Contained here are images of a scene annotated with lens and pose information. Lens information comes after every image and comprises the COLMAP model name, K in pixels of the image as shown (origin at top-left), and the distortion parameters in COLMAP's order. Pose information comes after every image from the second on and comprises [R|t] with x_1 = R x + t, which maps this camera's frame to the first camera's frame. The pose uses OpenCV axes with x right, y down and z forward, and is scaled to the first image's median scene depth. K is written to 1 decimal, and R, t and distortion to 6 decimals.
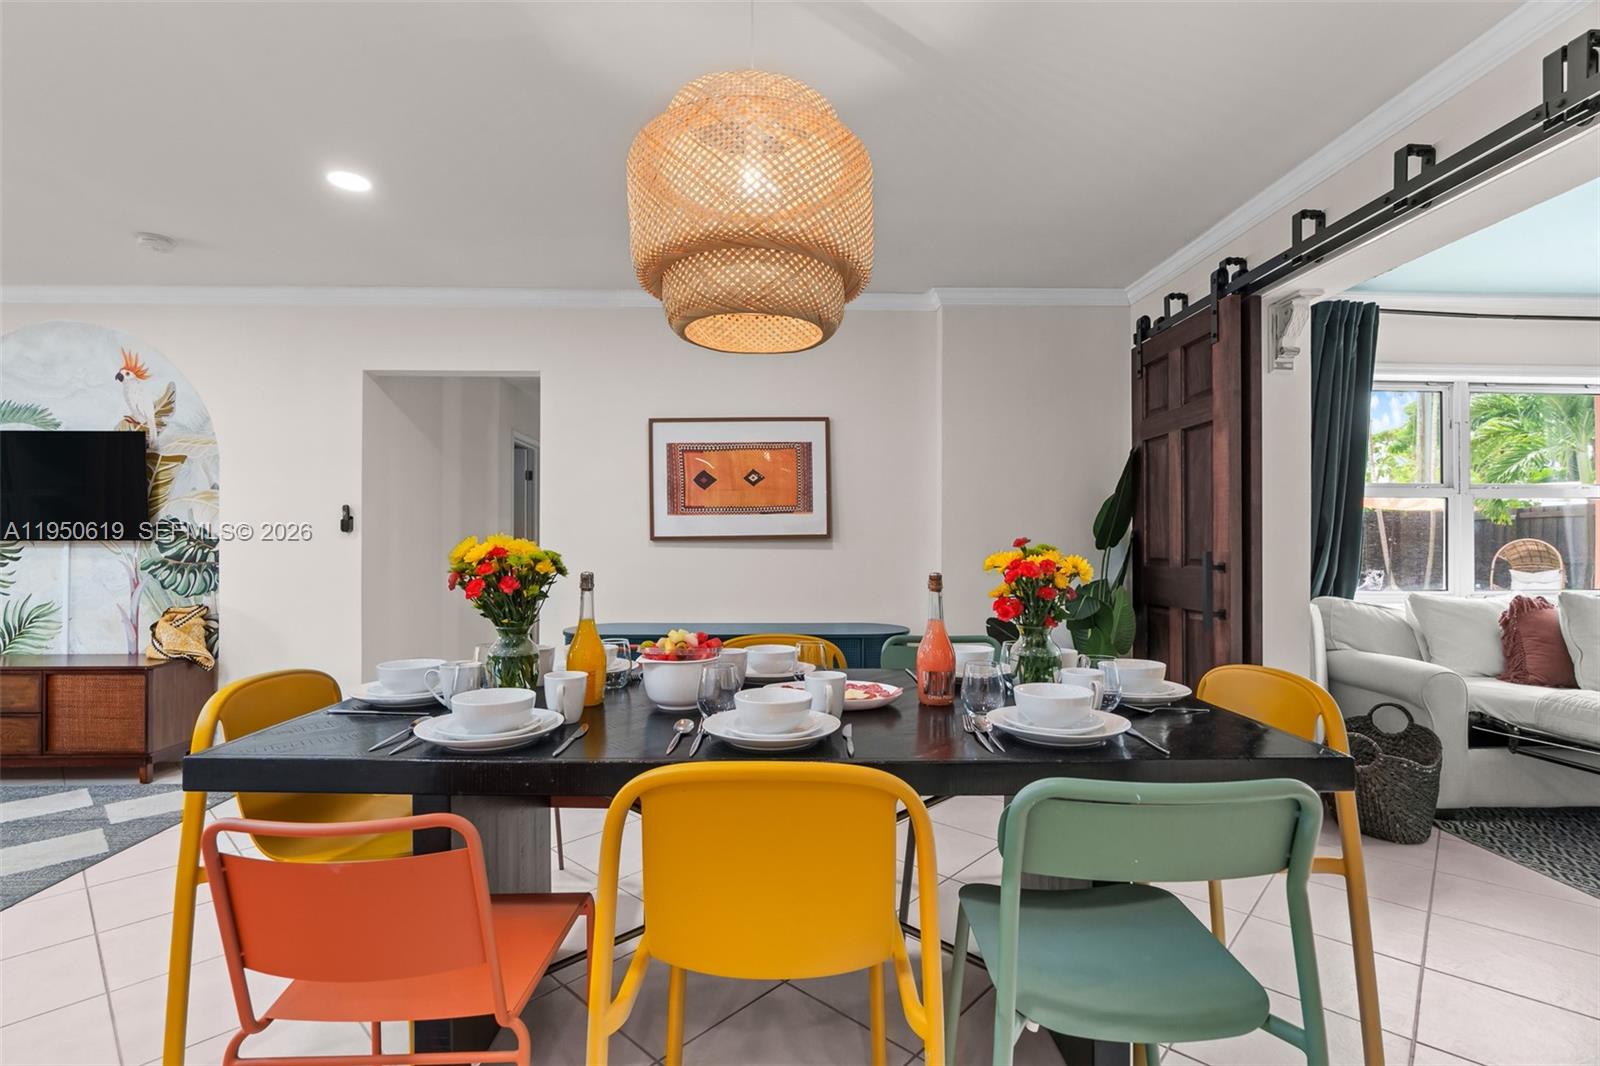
lens RADIAL K [[729.8, 0, 781.0], [0, 729.8, 535.0], [0, 0, 1]] dist [0.001243, -0.000323]
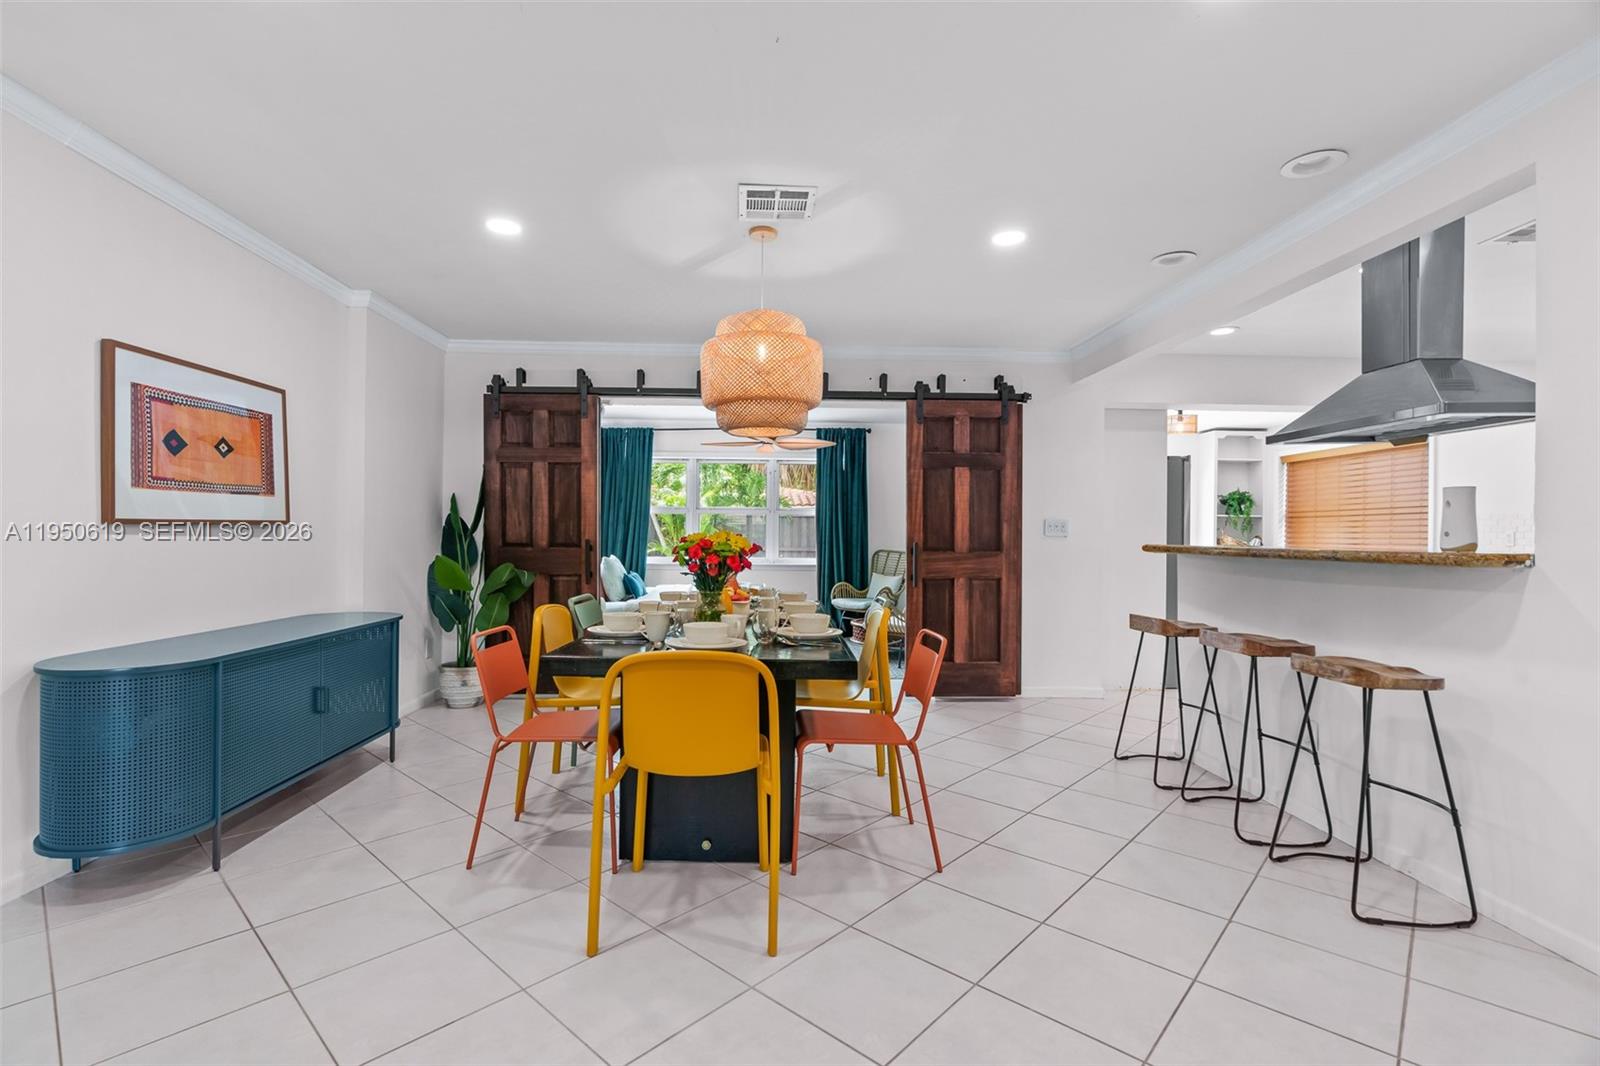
lens RADIAL K [[729.8, 0, 781.0], [0, 729.8, 535.0], [0, 0, 1]] dist [0.001243, -0.000323]
pose [[-0.002774, 0.002301, 0.999994, -0.839895], [-0.017643, 0.999842, -0.002350, 0.008073], [-0.999840, -0.017650, -0.002733, 0.391910]]
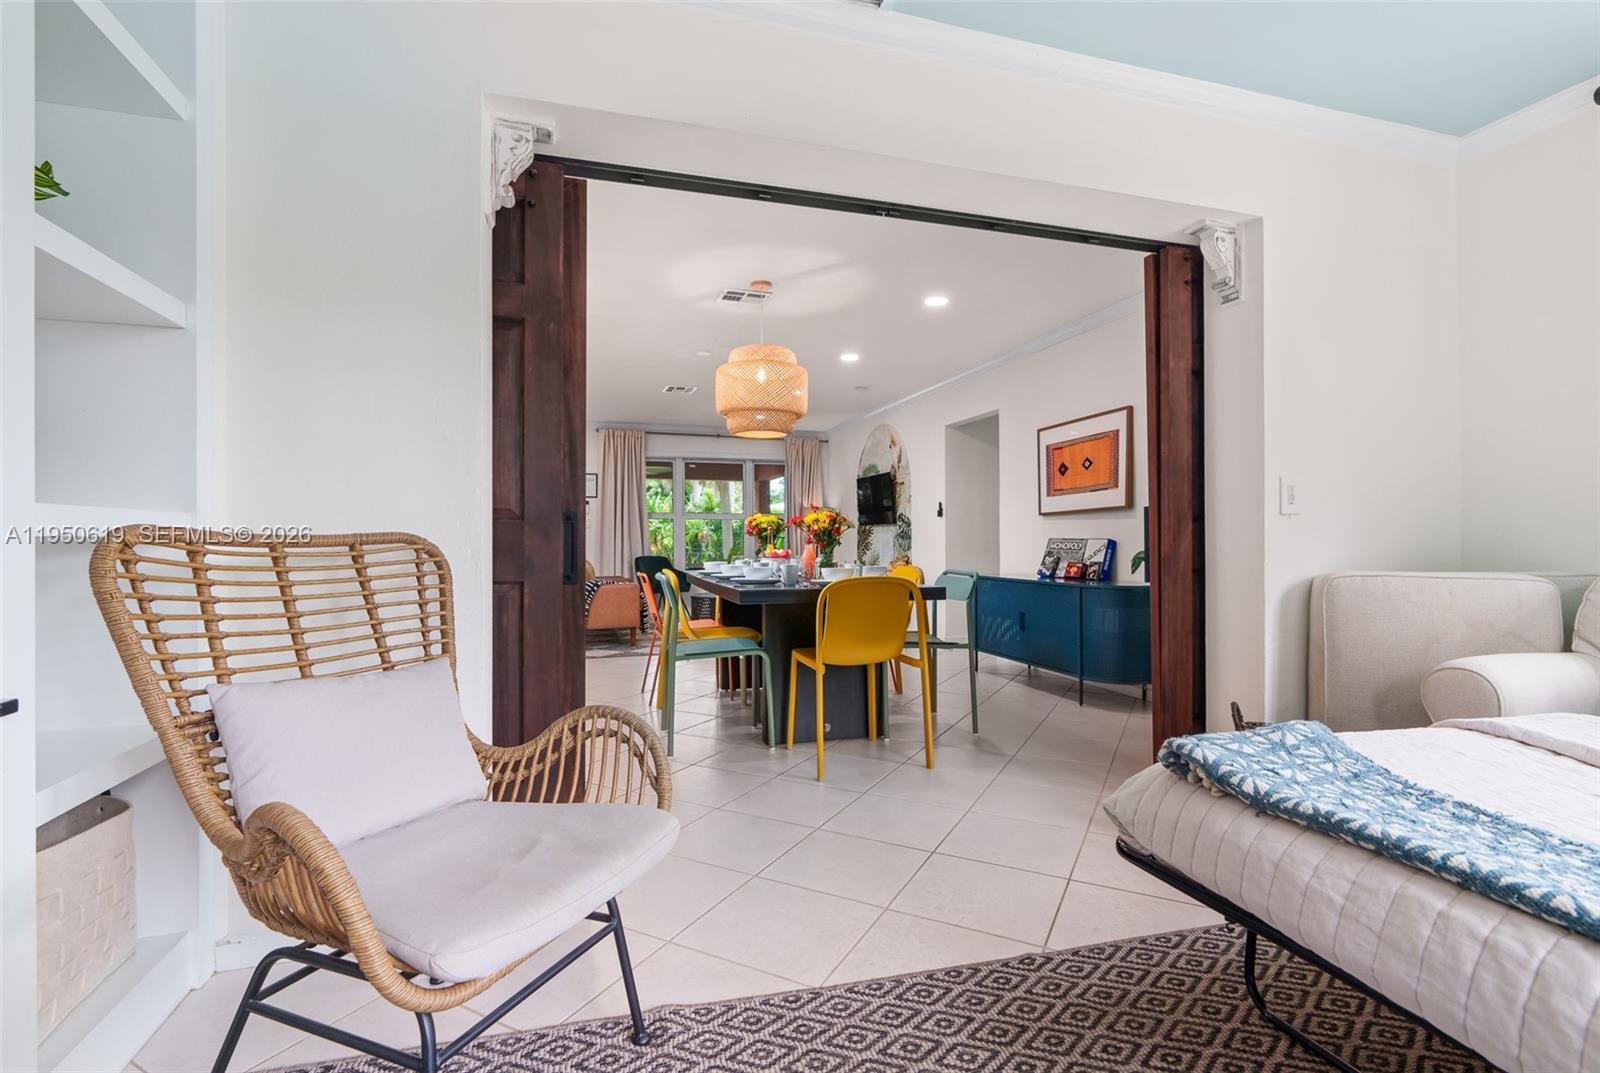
lens RADIAL K [[761.0, 0, 800.0], [0, 761.0, 536.5], [0, 0, 1]] dist [0.000189, -0.000095]
pose [[0.266304, -0.008933, -0.963848, 1.113768], [0.013971, 0.999888, -0.005407, 0.048963], [0.963788, -0.012026, 0.266399, 0.160268]]
